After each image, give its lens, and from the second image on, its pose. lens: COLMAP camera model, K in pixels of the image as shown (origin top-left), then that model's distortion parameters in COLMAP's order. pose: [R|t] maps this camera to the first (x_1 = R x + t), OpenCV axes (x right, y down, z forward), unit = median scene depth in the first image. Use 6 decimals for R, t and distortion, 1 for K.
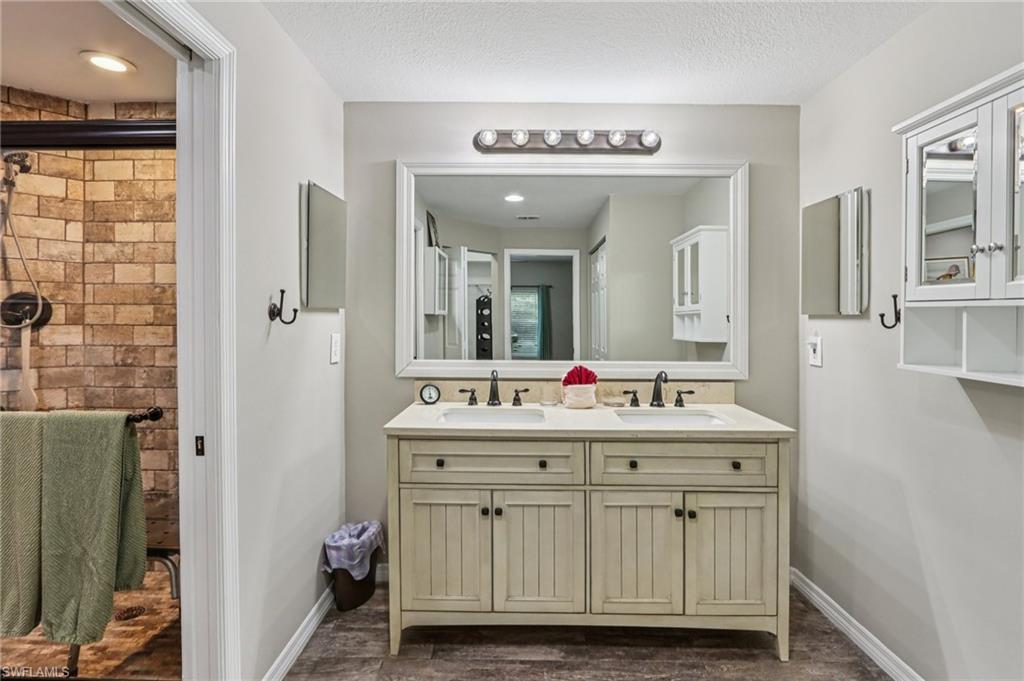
lens RADIAL K [[488.2, 0, 511.7], [0, 488.2, 317.0], [0, 0, 1]] dist [-0.016475, 0.000088]
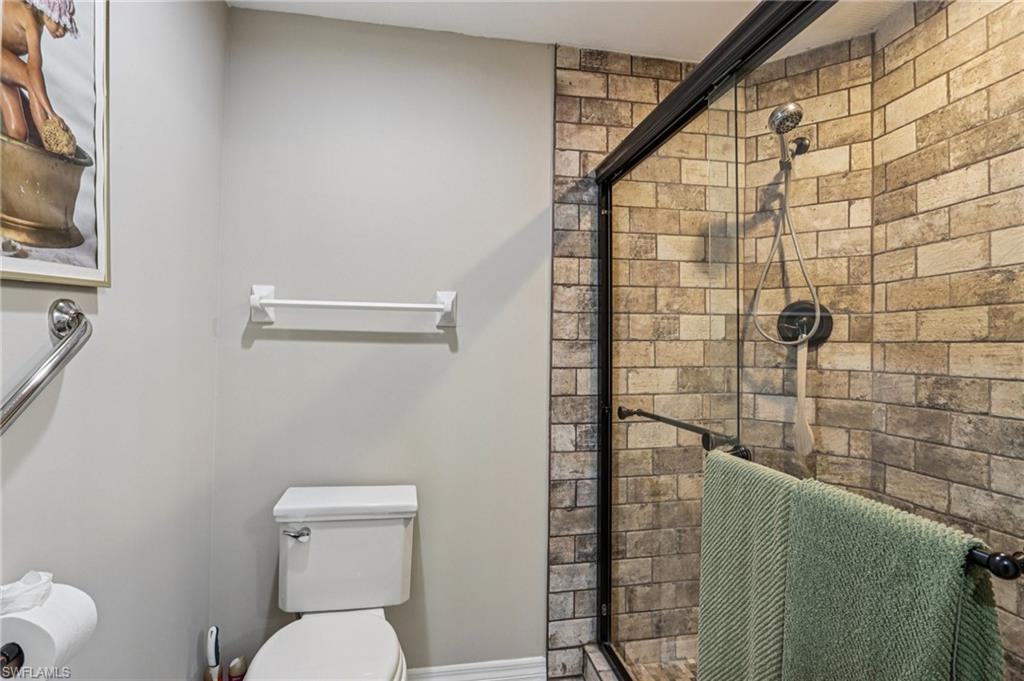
lens RADIAL K [[488.2, 0, 509.2], [0, 488.2, 347.2], [0, 0, 1]] dist [-0.016475, 0.000088]
pose [[0.198029, -0.000027, -0.980196, -0.305361], [-0.009935, 0.999949, -0.002035, 0.030239], [0.980146, 0.010141, 0.198018, 0.346304]]
